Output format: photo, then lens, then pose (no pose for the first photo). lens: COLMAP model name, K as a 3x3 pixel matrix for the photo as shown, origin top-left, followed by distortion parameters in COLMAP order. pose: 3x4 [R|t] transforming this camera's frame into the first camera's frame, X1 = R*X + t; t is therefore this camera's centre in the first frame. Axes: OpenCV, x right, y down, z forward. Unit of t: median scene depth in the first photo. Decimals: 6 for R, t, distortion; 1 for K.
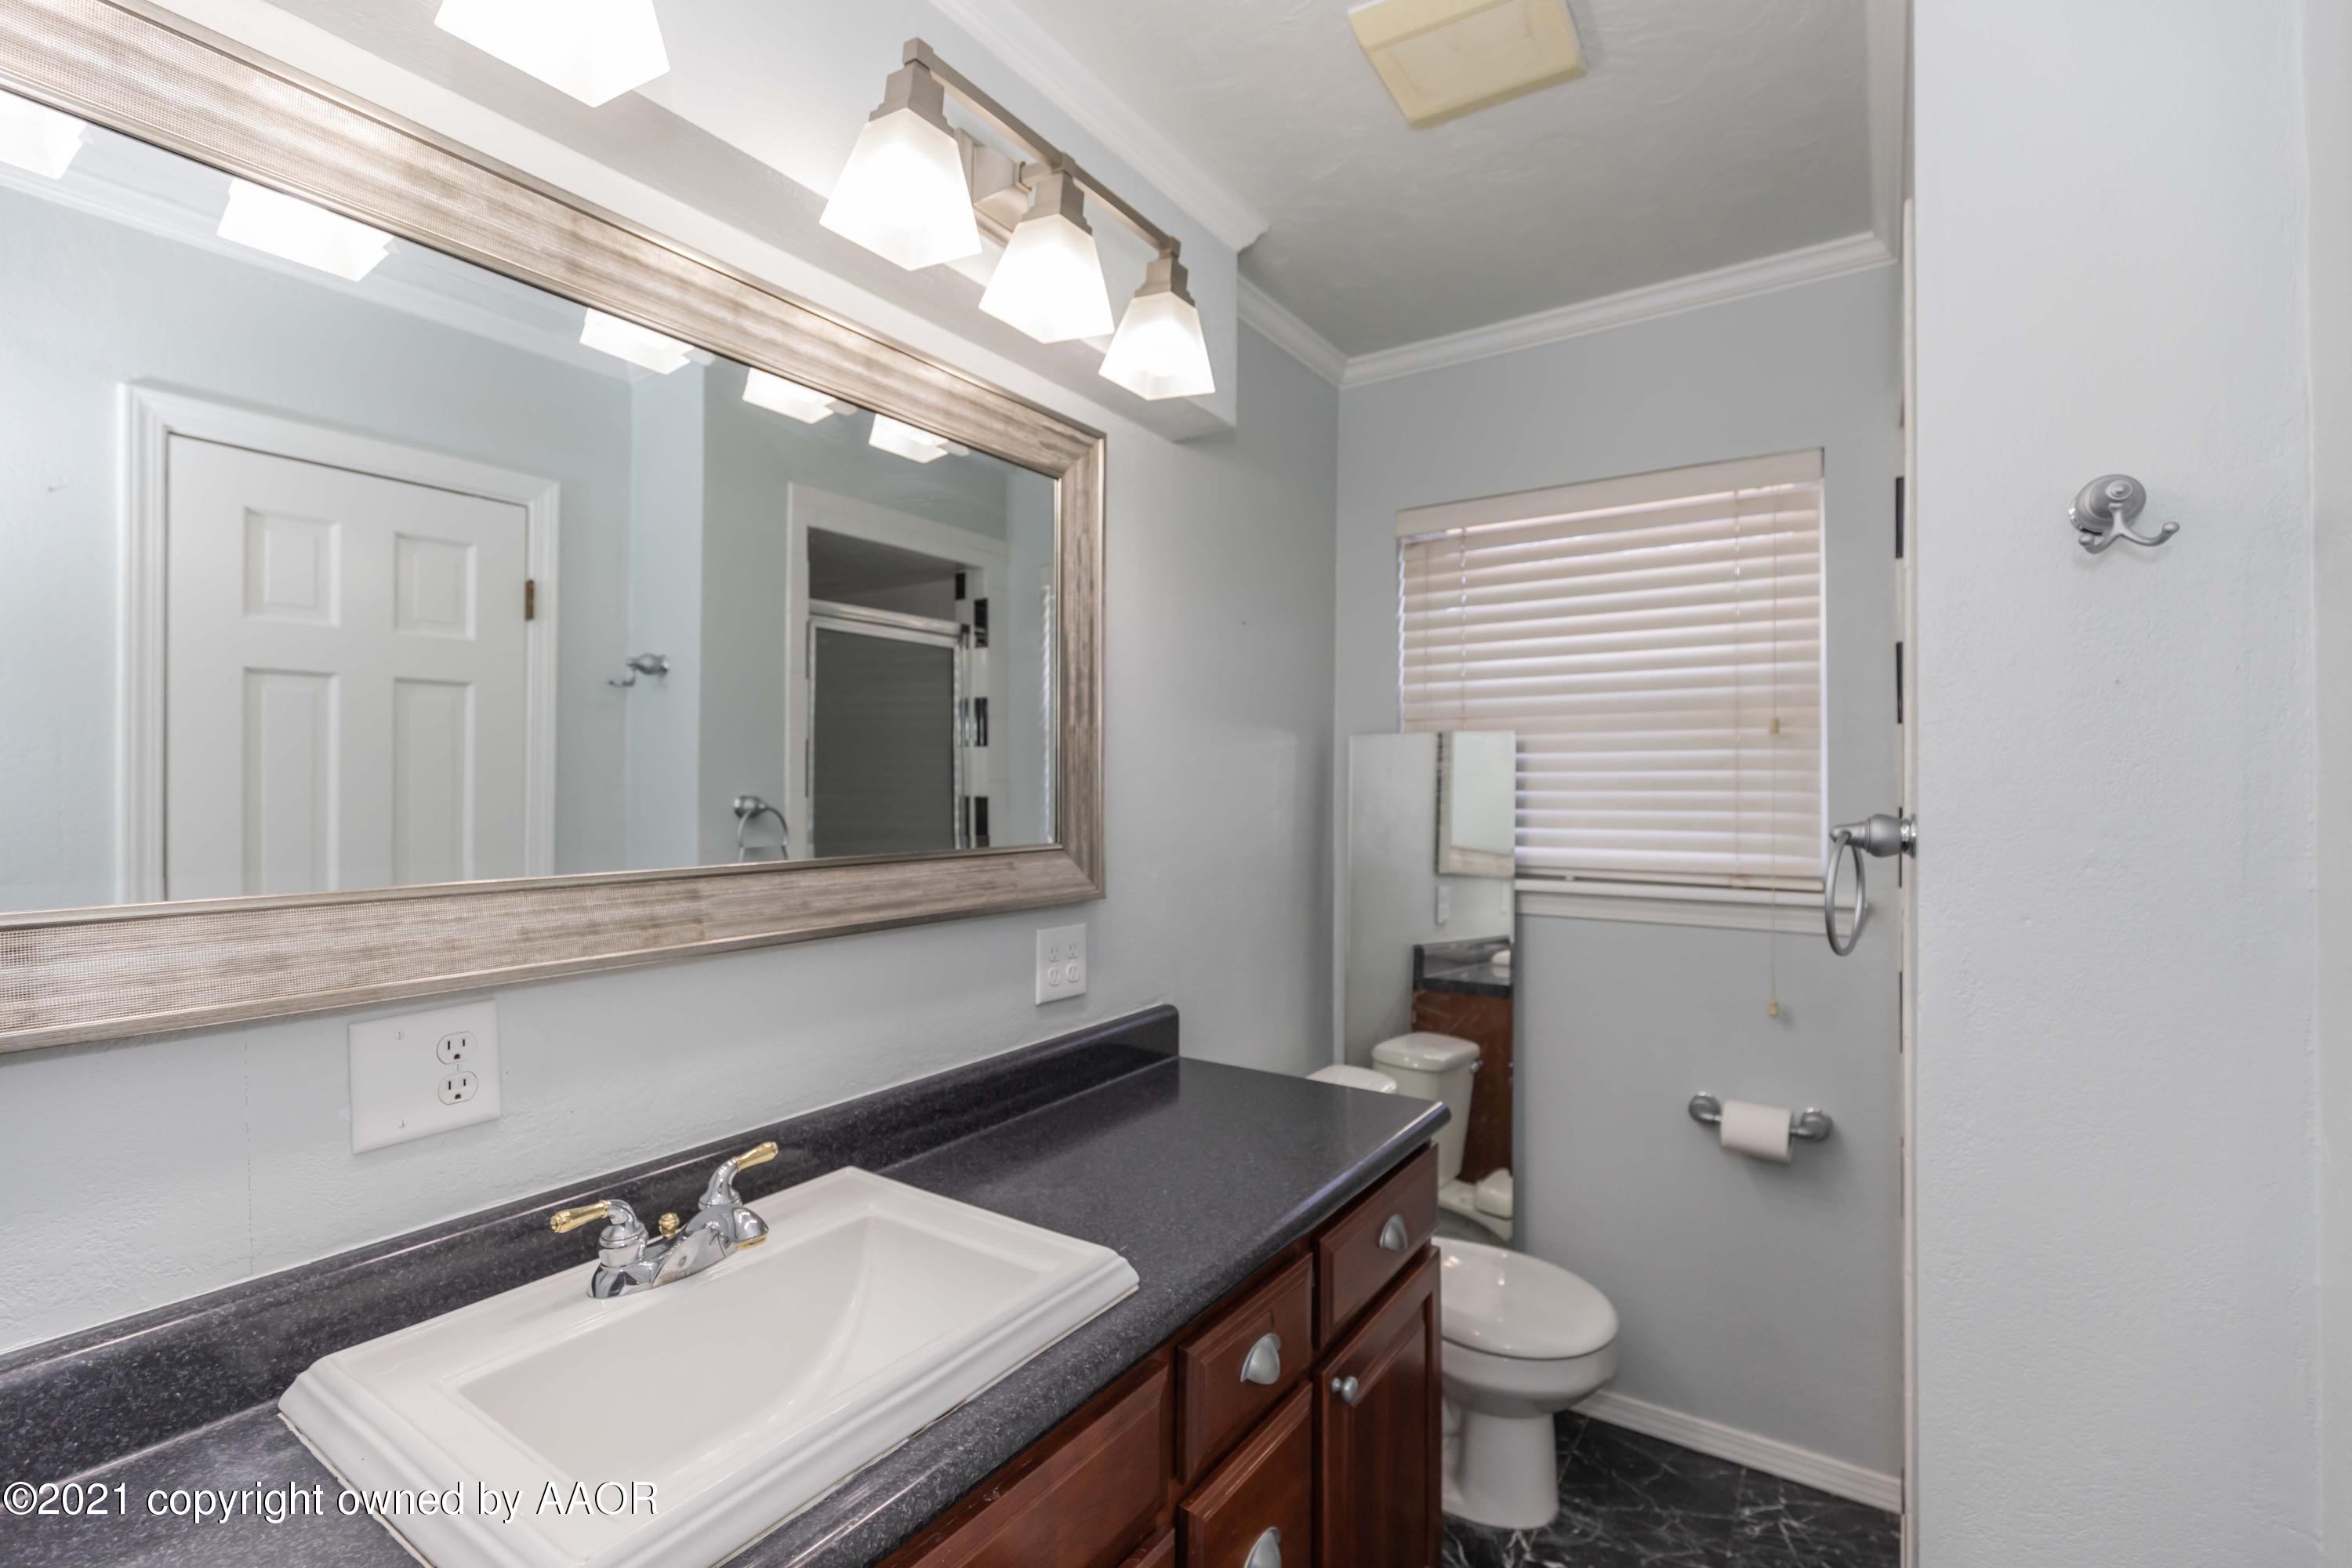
lens RADIAL K [[1043.5, 0, 1176.0], [0, 1043.5, 784.0], [0, 0, 1]] dist [-0.000083, -0.001308]
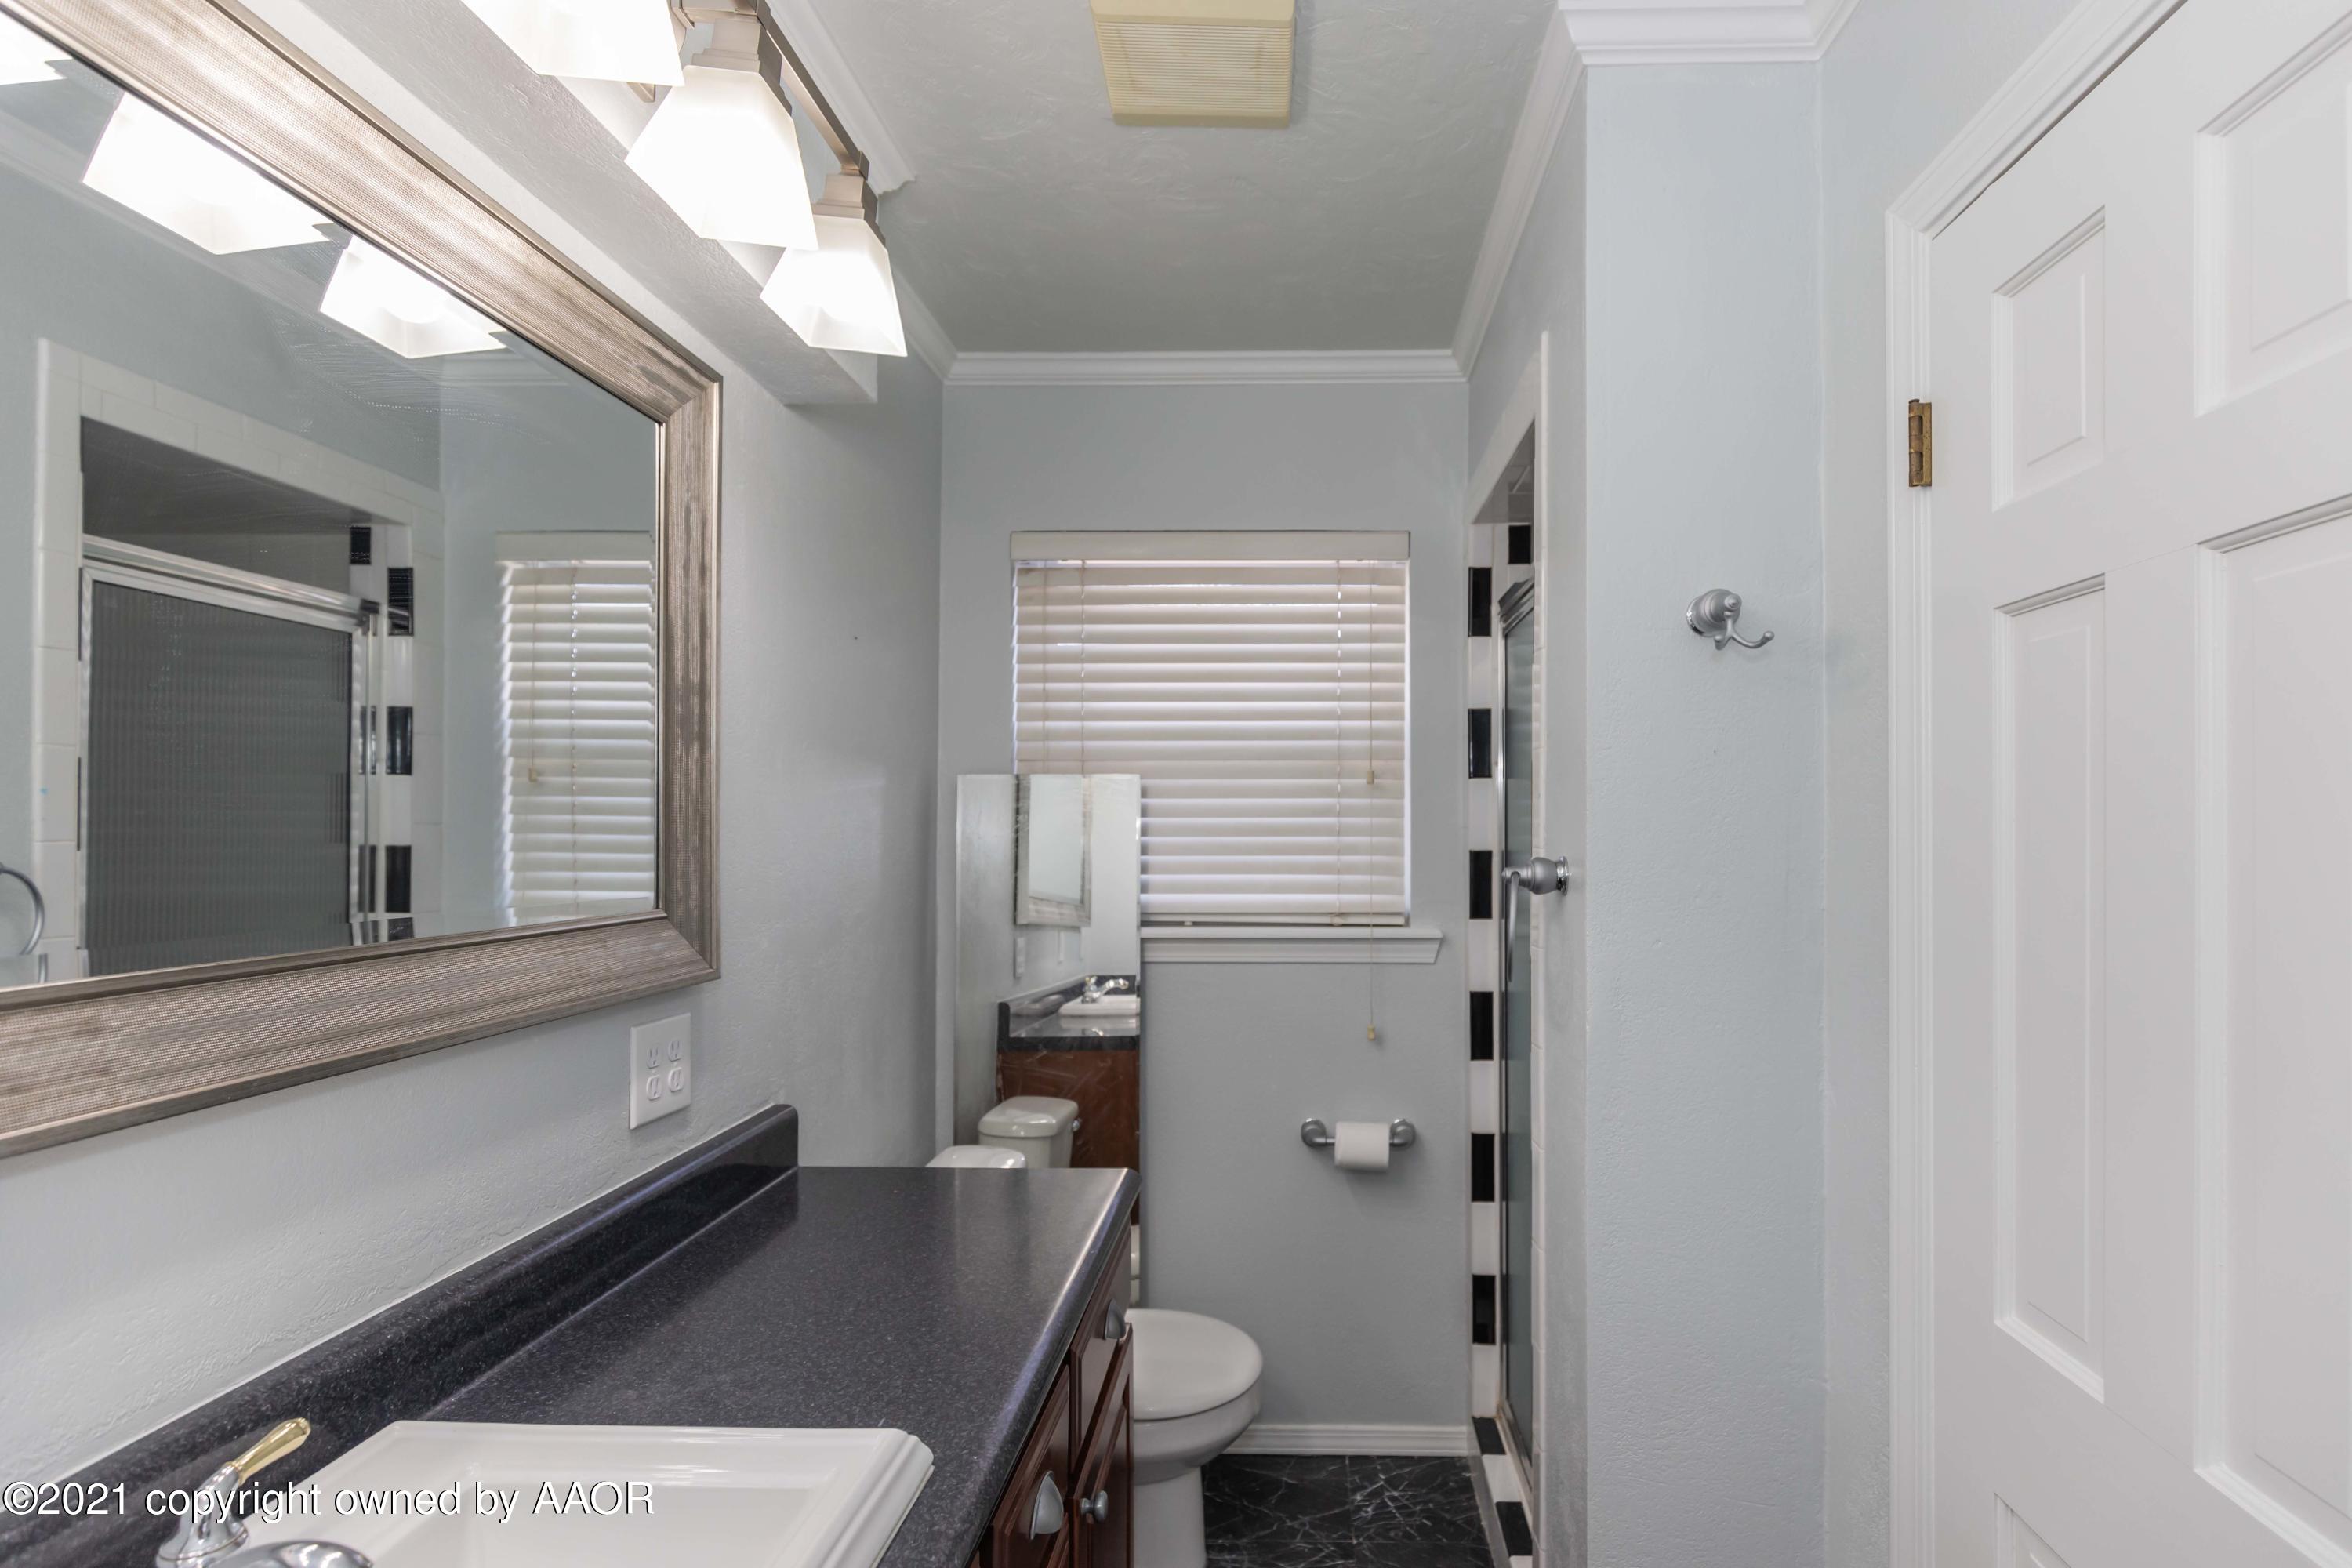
lens RADIAL K [[1094.6, 0, 1165.0], [0, 1094.6, 828.9], [0, 0, 1]] dist [0.000053, -0.001186]
pose [[0.840503, 0.000407, 0.541806, -0.230986], [-0.001754, 0.999997, 0.001970, -0.003104], [-0.541804, -0.002606, 0.840501, 0.140796]]
